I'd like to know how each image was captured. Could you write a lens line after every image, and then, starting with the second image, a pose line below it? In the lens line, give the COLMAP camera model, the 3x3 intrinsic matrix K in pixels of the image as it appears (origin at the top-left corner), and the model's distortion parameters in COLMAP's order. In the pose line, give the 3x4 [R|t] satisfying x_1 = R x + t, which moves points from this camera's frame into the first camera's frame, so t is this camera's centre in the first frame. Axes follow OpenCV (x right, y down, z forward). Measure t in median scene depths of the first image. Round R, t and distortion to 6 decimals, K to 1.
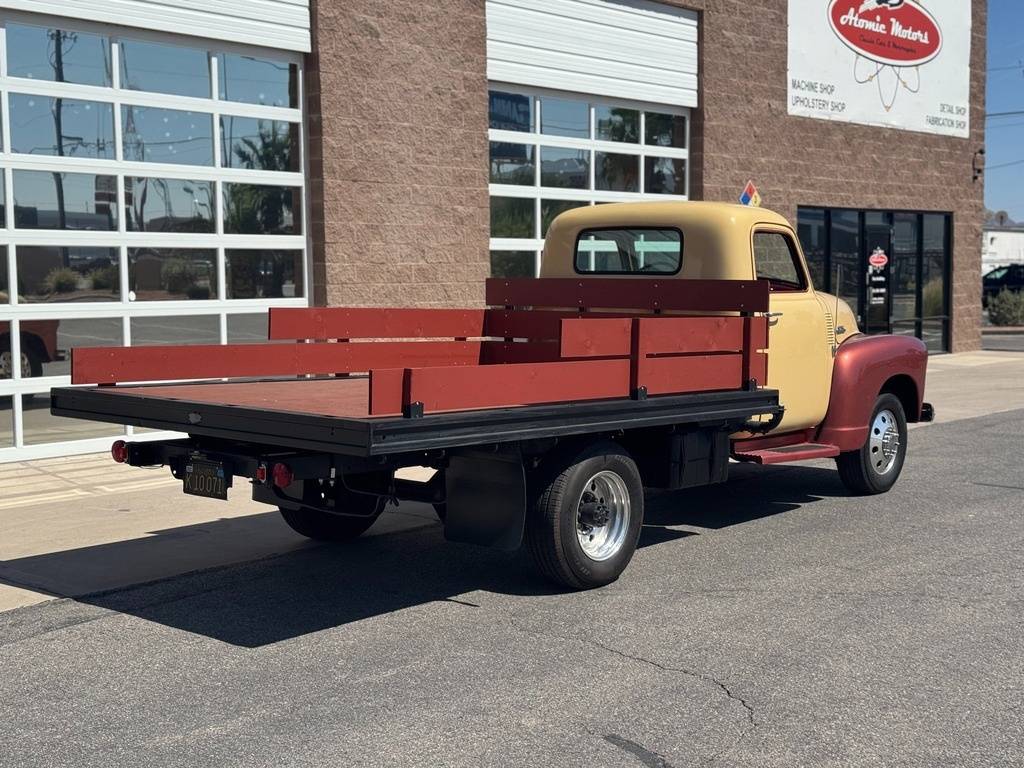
lens RADIAL K [[1429.3, 0, 514.3], [0, 1429.3, 388.9], [0, 0, 1]] dist [0.209222, -0.443292]
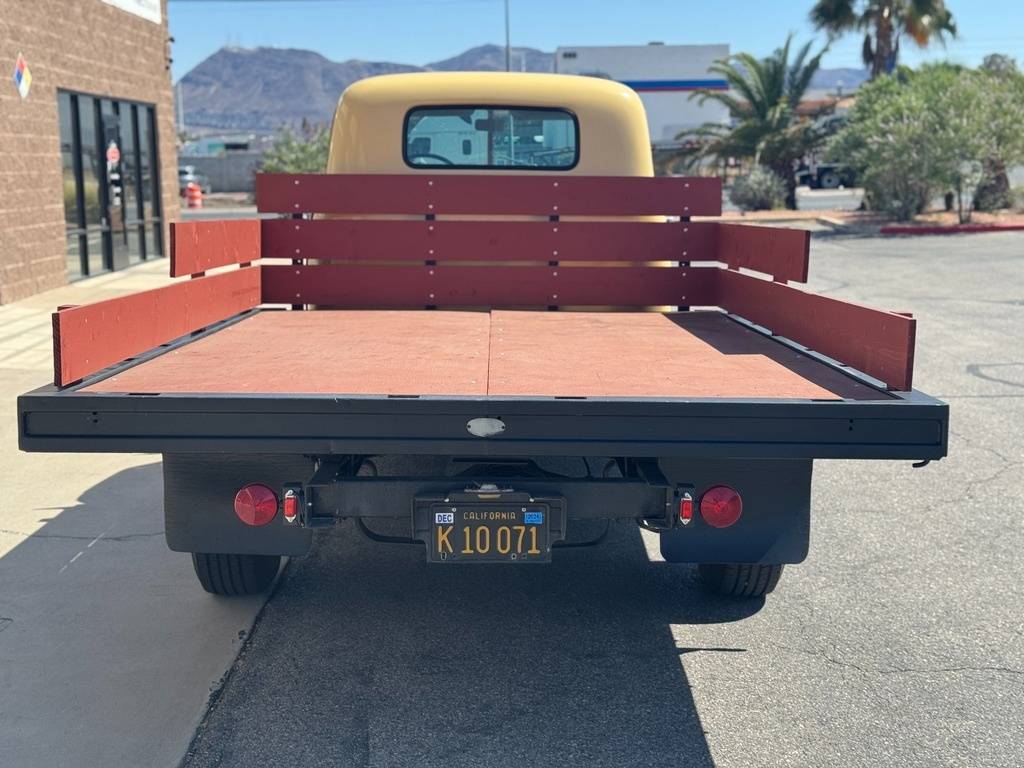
lens RADIAL K [[1429.3, 0, 514.3], [0, 1429.3, 388.9], [0, 0, 1]] dist [0.209222, -0.443292]
pose [[0.749863, -0.097166, 0.654420, -0.258114], [0.052082, 0.994756, 0.088020, -0.019129], [-0.659540, -0.031919, 0.750991, 0.260431]]
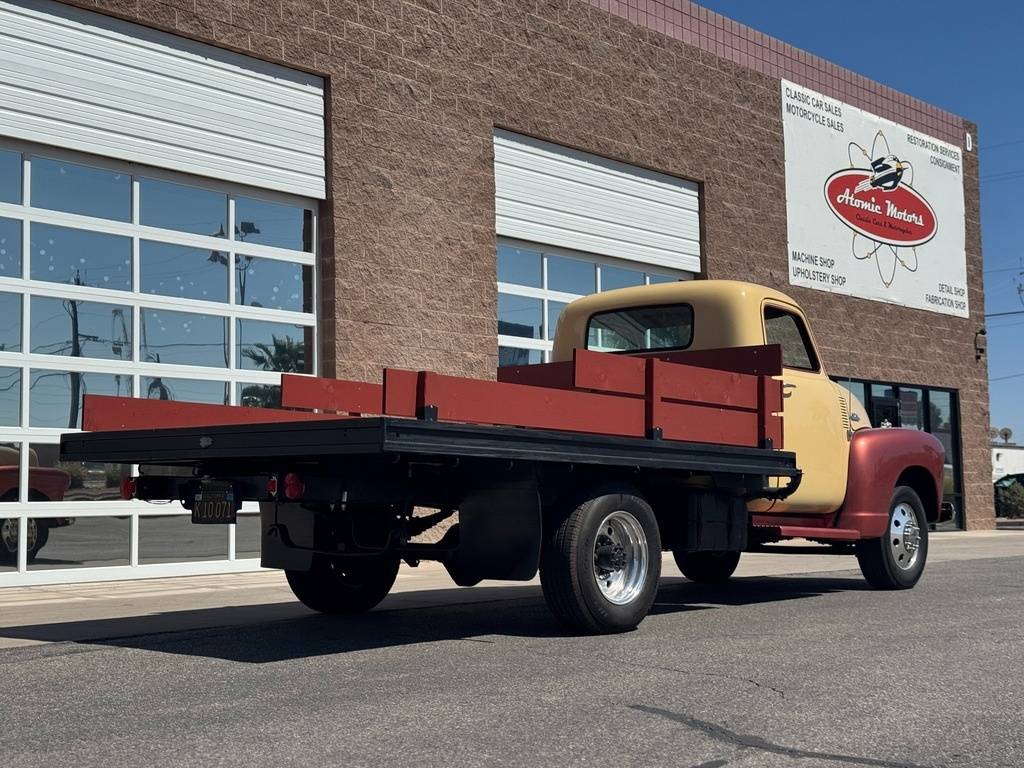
lens RADIAL K [[1430.7, 0, 512.0], [0, 1430.7, 384.0], [0, 0, 1]] dist [0.217748, -0.519875]
pose [[0.999962, -0.006939, -0.005338, -0.002793], [0.005970, 0.986446, -0.163976, 0.065035], [0.006403, 0.163938, 0.986450, 0.008934]]
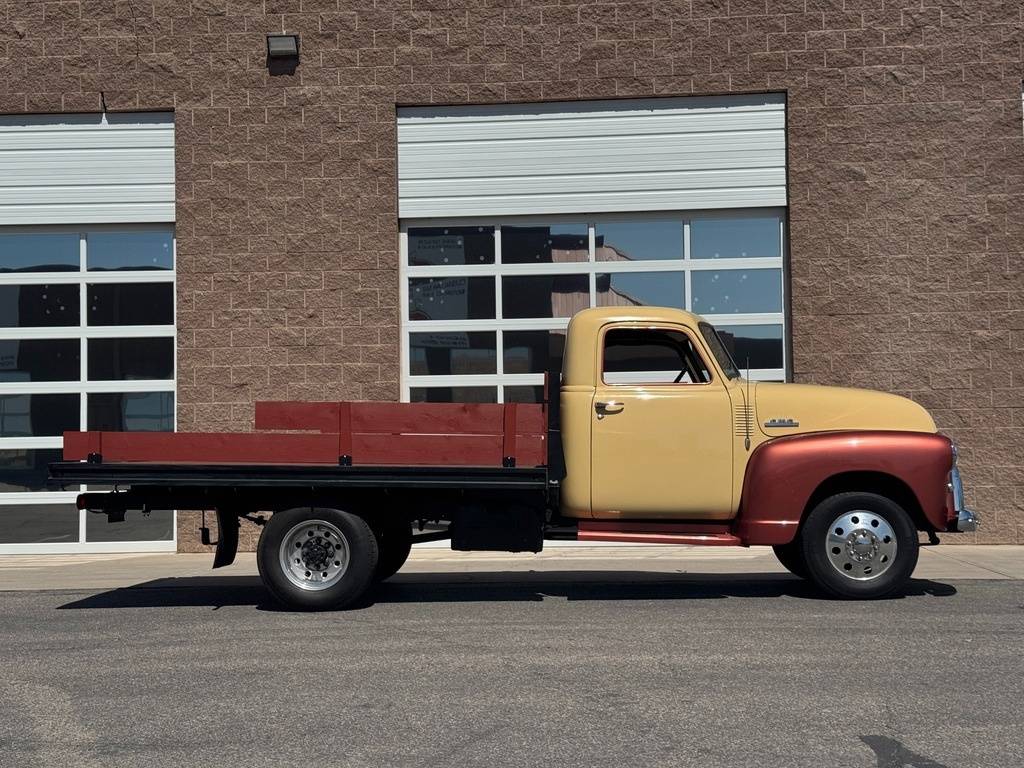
lens RADIAL K [[1429.3, 0, 514.3], [0, 1429.3, 388.9], [0, 0, 1]] dist [0.209222, -0.443292]
pose [[0.604712, -0.043896, -0.795234, 0.593860], [-0.054822, 0.993818, -0.096546, 0.026142], [0.794555, 0.101979, 0.598567, 0.176954]]
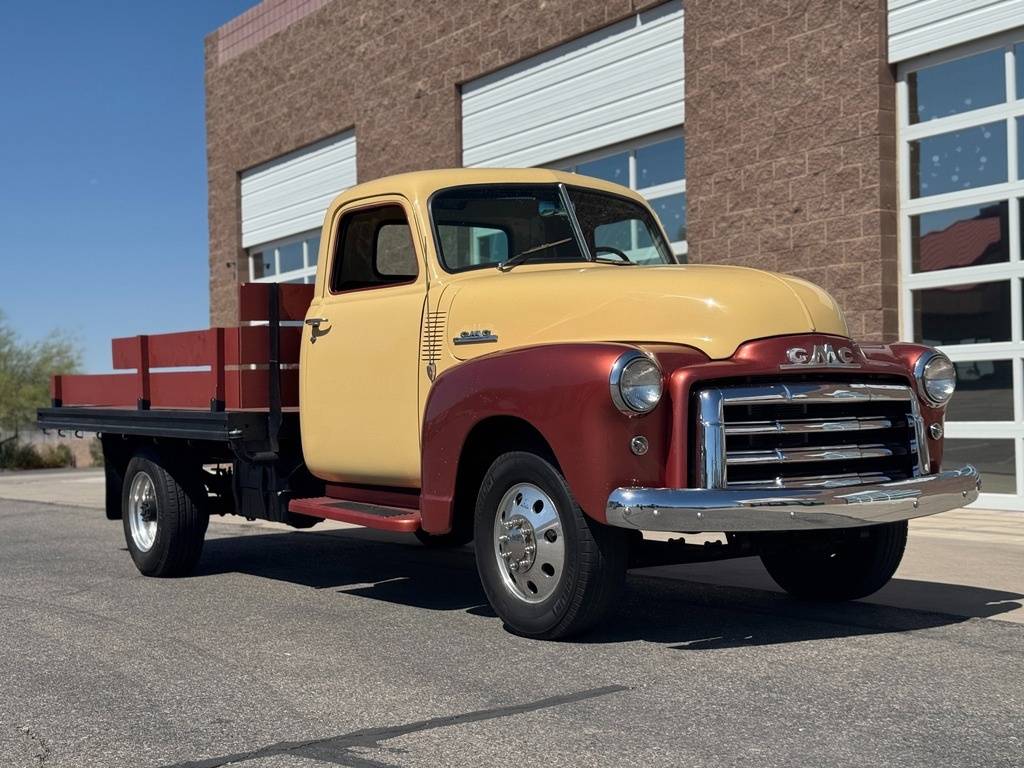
lens RADIAL K [[1430.7, 0, 512.0], [0, 1430.7, 384.0], [0, 0, 1]] dist [0.217748, -0.519875]
pose [[-0.273049, -0.005903, -0.961982, 0.530104], [-0.051662, 0.998628, 0.008536, -0.018368], [0.960612, 0.052029, -0.272980, 0.777351]]
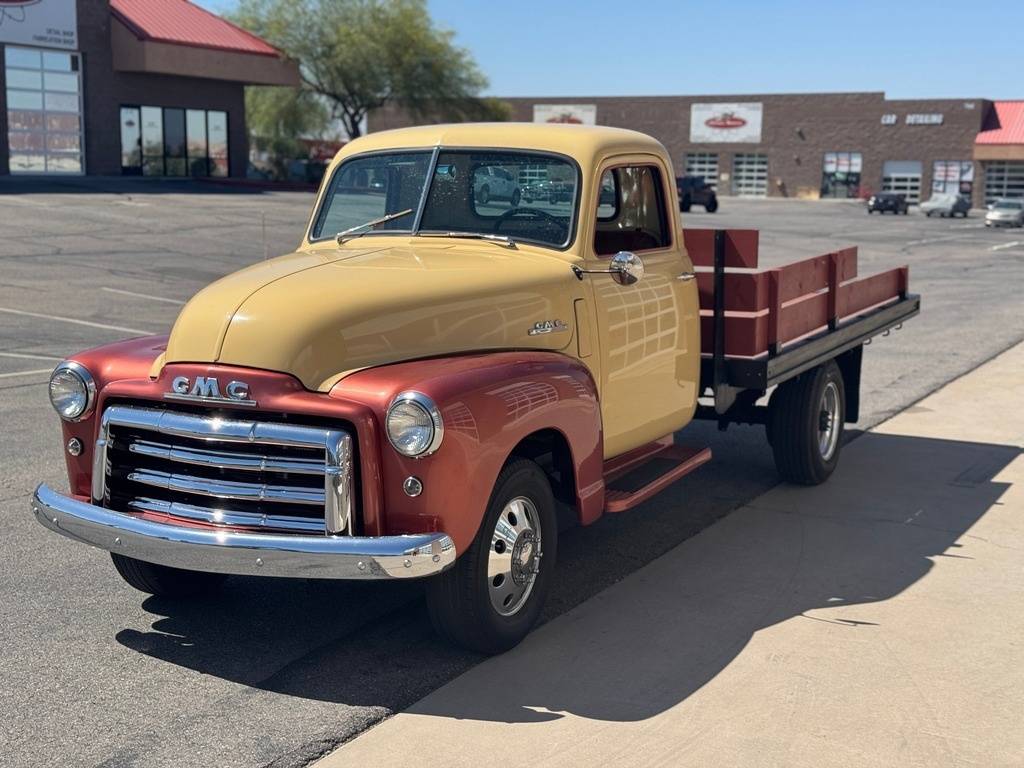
lens RADIAL K [[1428.4, 0, 525.2], [0, 1428.4, 394.7], [0, 0, 1]] dist [0.248904, -0.651747]
pose [[-0.973741, 0.029812, -0.225699, 0.171342], [-0.024721, 0.971681, 0.235001, -0.106382], [0.226313, 0.234410, -0.945428, 1.091802]]
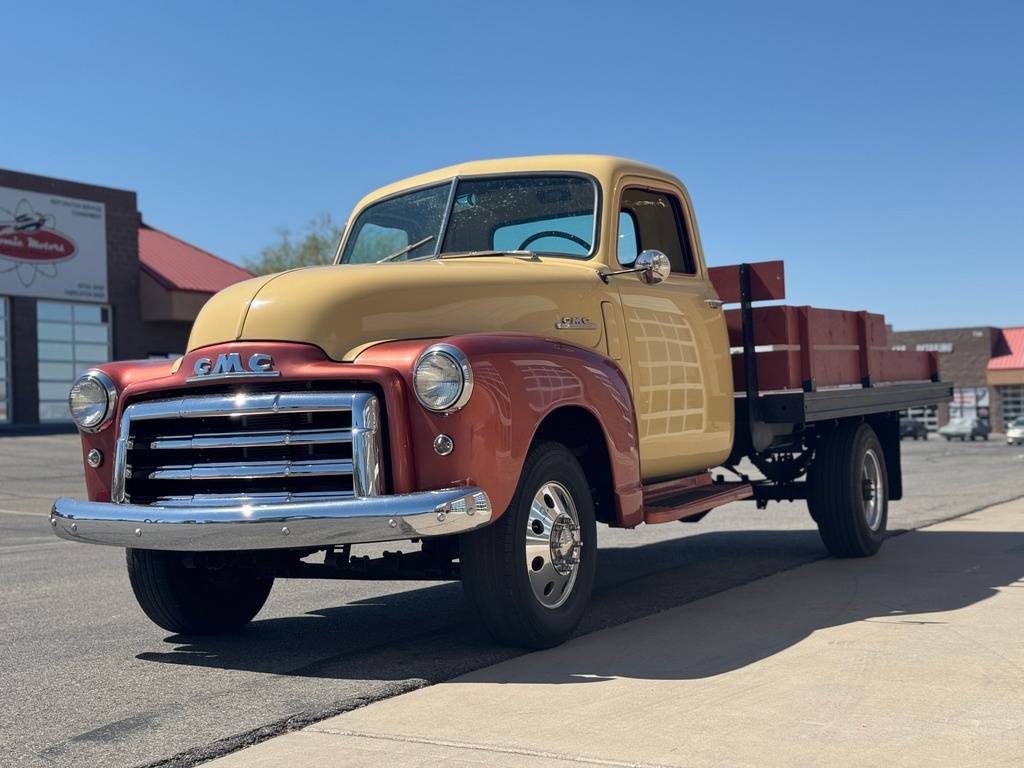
lens RADIAL K [[1429.3, 0, 514.3], [0, 1429.3, 388.9], [0, 0, 1]] dist [0.209222, -0.443292]
pose [[-0.977306, 0.035532, -0.208833, 0.172776], [0.024547, 0.998187, 0.054960, -0.037181], [0.210407, 0.048587, -0.976406, 1.089404]]
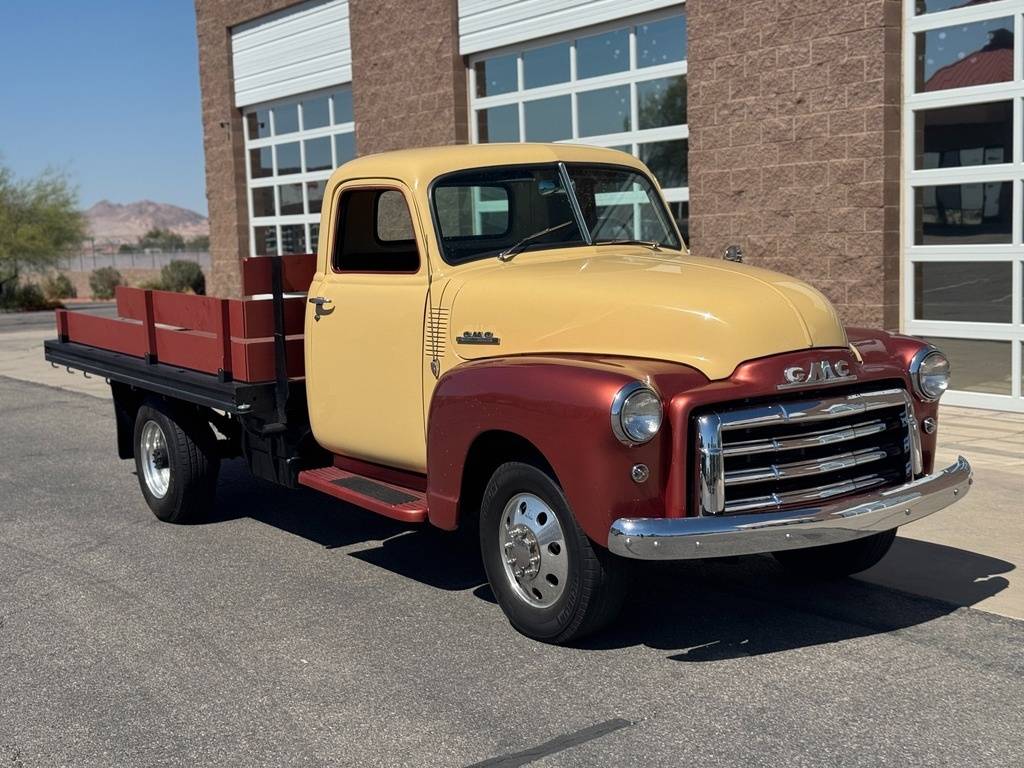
lens RADIAL K [[1430.7, 0, 512.0], [0, 1430.7, 384.0], [0, 0, 1]] dist [0.217748, -0.519875]
pose [[-0.272571, 0.121814, -0.954393, 0.534502], [-0.038530, 0.989775, 0.137334, -0.069981], [0.961364, 0.074207, -0.265090, 0.775486]]
